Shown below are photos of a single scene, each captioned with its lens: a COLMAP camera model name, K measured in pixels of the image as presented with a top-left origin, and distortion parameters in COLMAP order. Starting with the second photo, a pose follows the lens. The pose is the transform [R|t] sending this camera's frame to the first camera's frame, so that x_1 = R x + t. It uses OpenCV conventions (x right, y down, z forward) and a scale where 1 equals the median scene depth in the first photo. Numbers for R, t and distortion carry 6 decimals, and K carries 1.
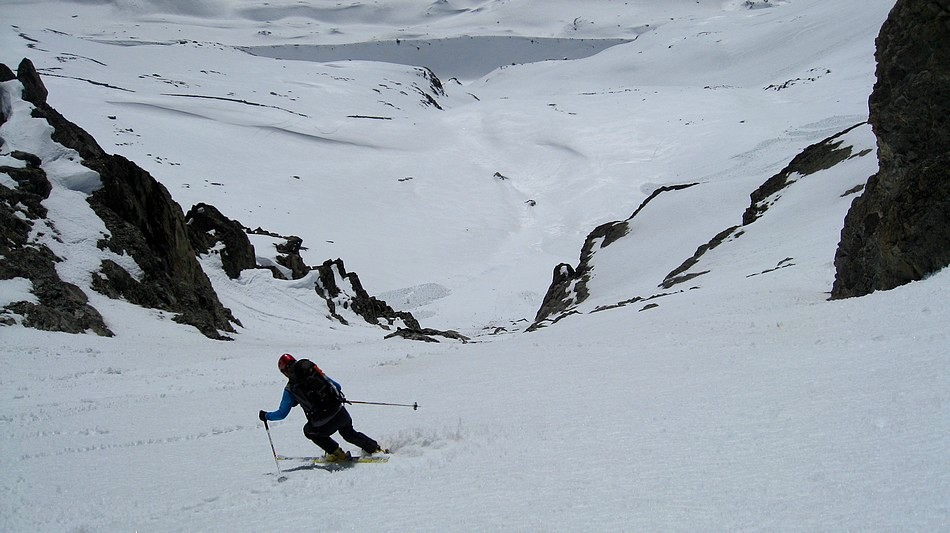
lens RADIAL K [[1055.7, 0, 475.0], [0, 1055.7, 266.5], [0, 0, 1]] dist [-0.129755, 0.065083]
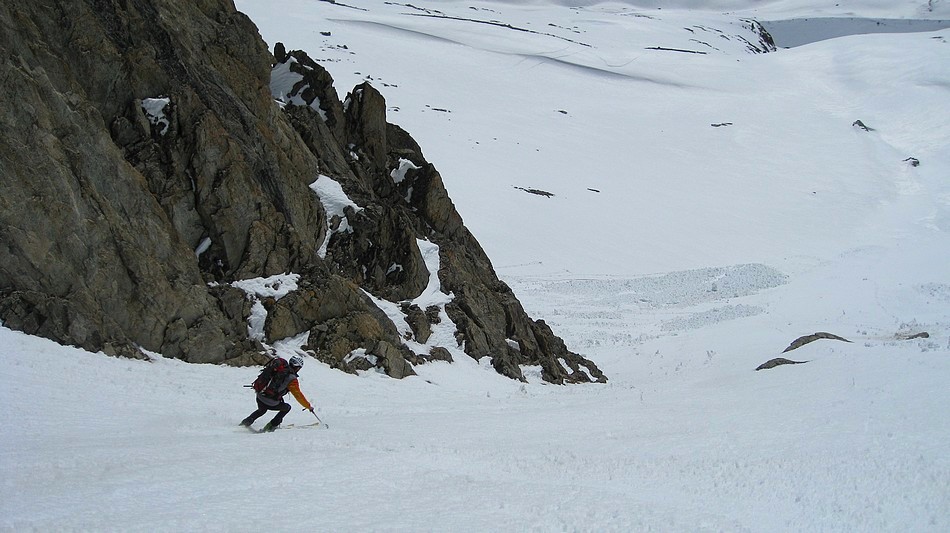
lens RADIAL K [[1055.7, 0, 475.0], [0, 1055.7, 266.5], [0, 0, 1]] dist [-0.129755, 0.065083]
pose [[0.955301, 0.051647, -0.291088, -0.014930], [-0.055372, 0.998455, -0.004569, 0.020475], [0.290403, 0.020483, 0.956685, 0.277456]]
